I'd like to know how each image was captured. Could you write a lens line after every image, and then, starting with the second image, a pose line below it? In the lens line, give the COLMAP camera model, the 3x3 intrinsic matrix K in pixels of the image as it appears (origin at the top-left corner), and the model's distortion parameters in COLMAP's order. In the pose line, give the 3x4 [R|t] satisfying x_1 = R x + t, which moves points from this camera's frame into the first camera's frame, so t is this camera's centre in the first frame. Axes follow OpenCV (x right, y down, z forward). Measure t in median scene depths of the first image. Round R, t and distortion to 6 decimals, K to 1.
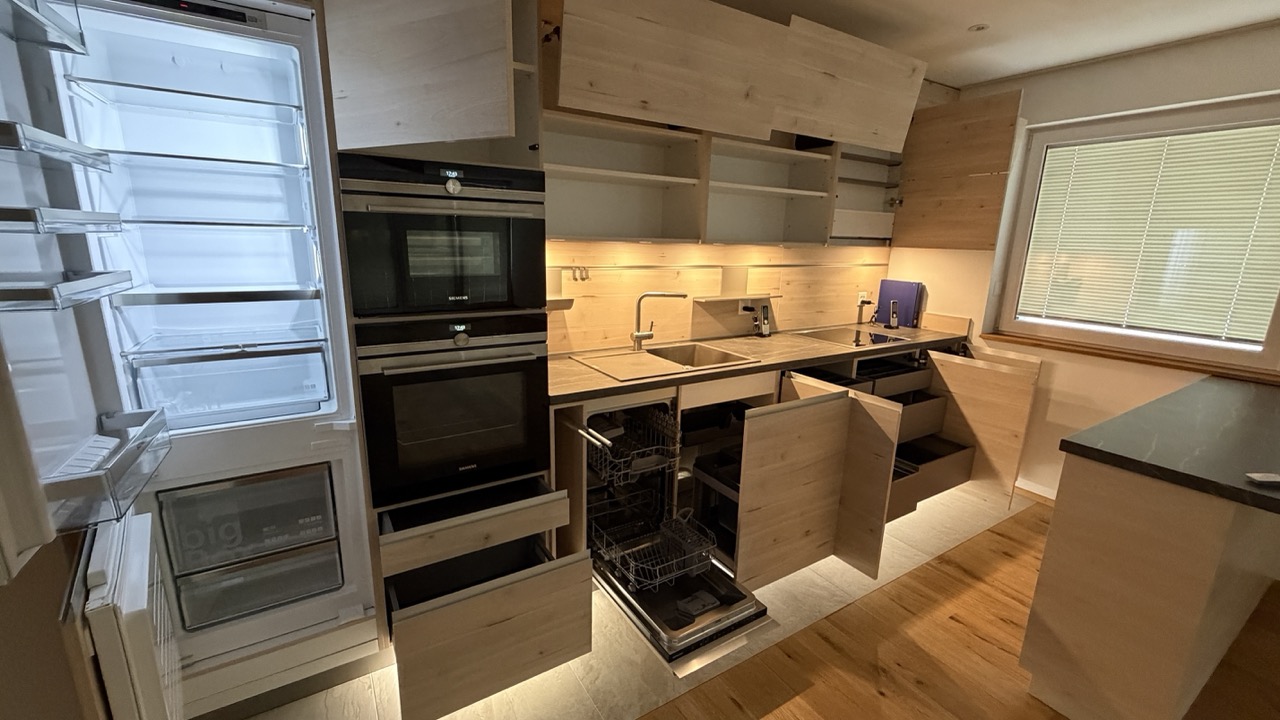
lens RADIAL K [[523.6, 0, 643.9], [0, 523.6, 357.2], [0, 0, 1]] dist [0.003329, -0.000350]
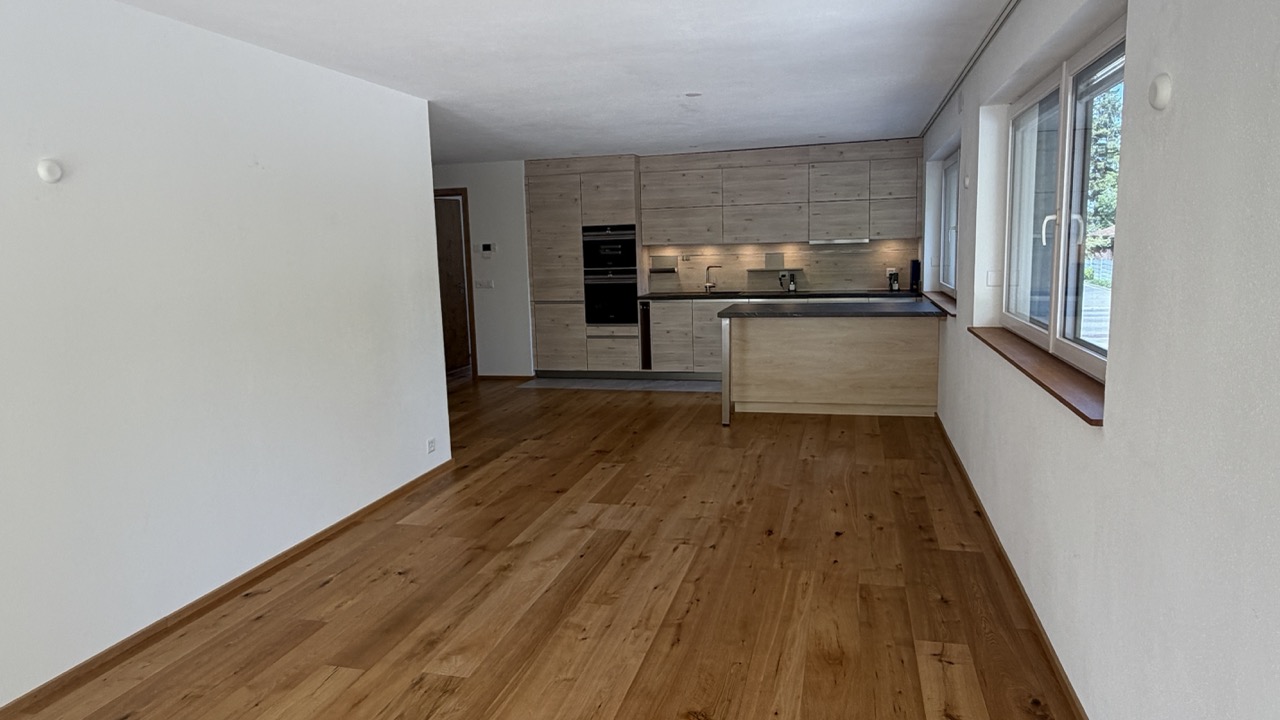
lens RADIAL K [[774.3, 0, 634.9], [0, 774.3, 361.0], [0, 0, 1]] dist [0.009289, 0.000045]
pose [[0.671884, 0.061537, -0.738096, 1.992146], [-0.118896, 0.992580, -0.025476, 0.356293], [0.731052, 0.104873, 0.674214, -1.257023]]
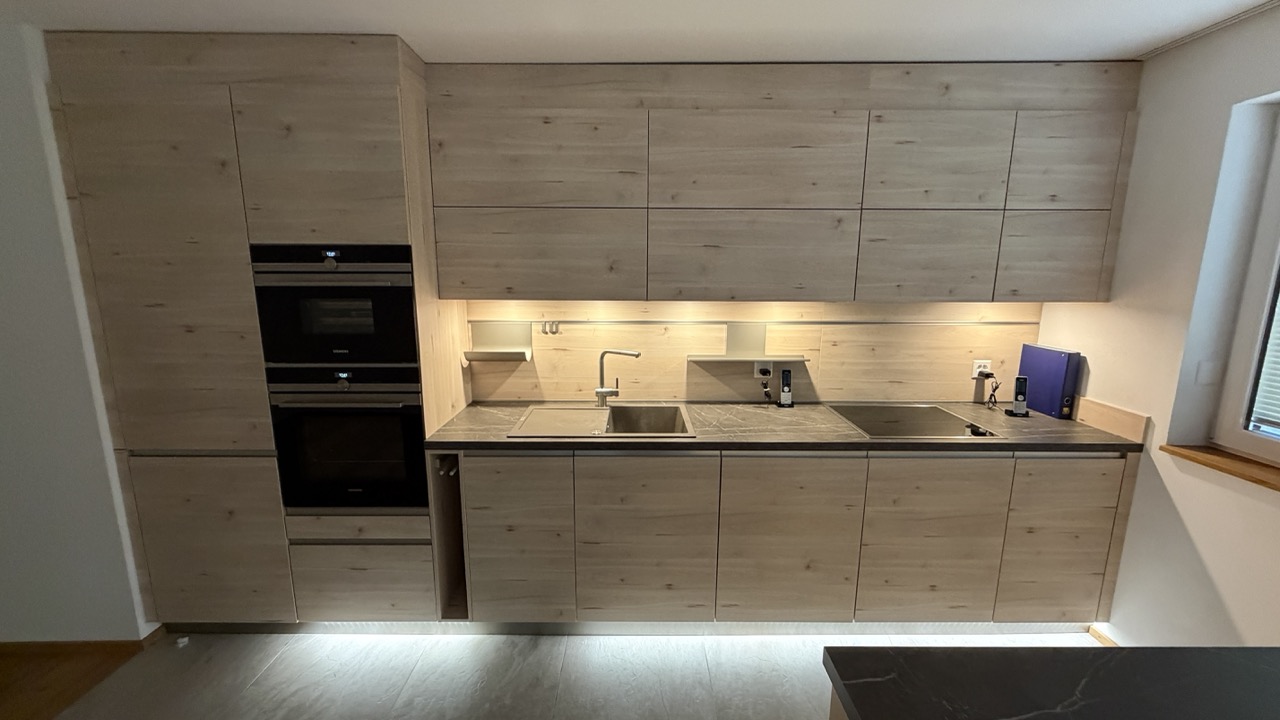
lens RADIAL K [[523.6, 0, 637.9], [0, 523.6, 364.0], [0, 0, 1]] dist [0.003329, -0.000350]
pose [[0.846820, 0.077118, -0.526259, 0.501005], [-0.100975, 0.994749, -0.016711, -0.074859], [0.522207, 0.067290, 0.850160, 0.177329]]
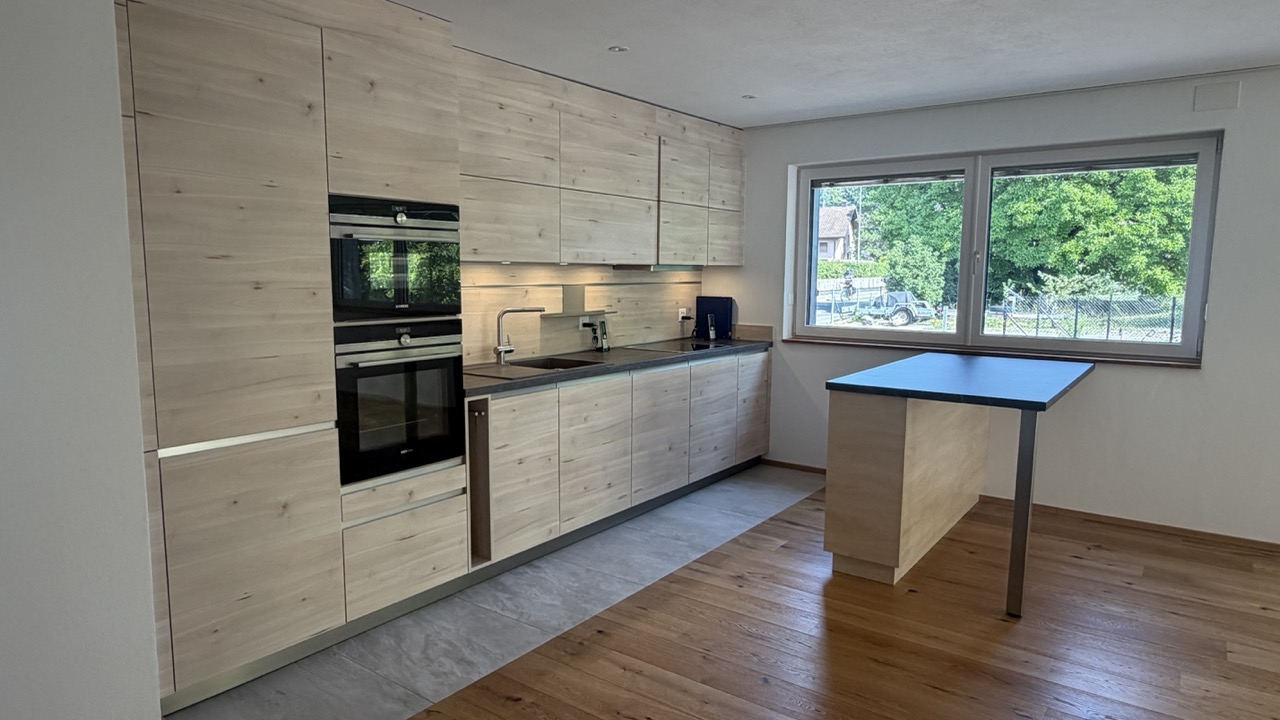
lens RADIAL K [[774.3, 0, 643.0], [0, 774.3, 369.1], [0, 0, 1]] dist [0.009289, 0.000045]
pose [[0.929736, -0.066527, 0.362167, -0.280166], [0.099078, 0.992469, -0.072039, 0.125056], [-0.354647, 0.102860, 0.929325, -0.497392]]
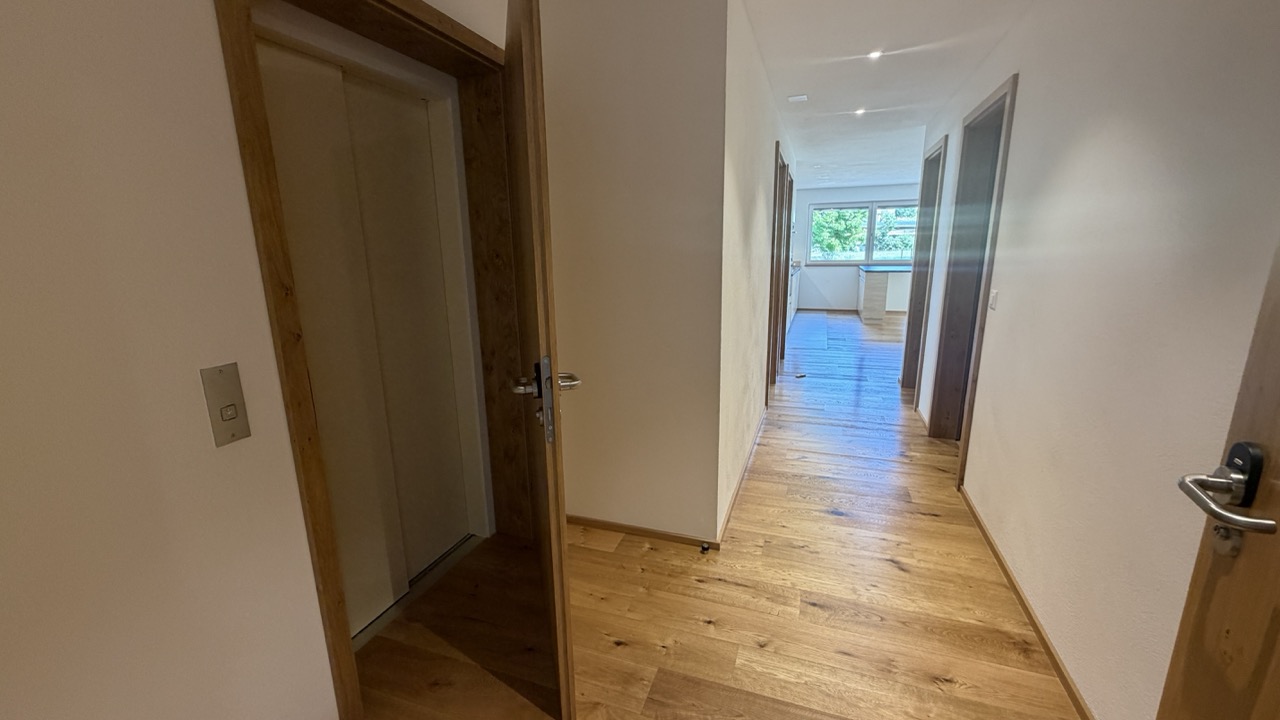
lens RADIAL K [[523.6, 0, 637.7], [0, 523.6, 363.1], [0, 0, 1]] dist [0.003329, -0.000350]
pose [[0.780438, -0.173850, 0.600576, -2.308362], [0.172560, 0.983148, 0.060354, 0.203078], [-0.600948, 0.056533, 0.797286, -1.019751]]
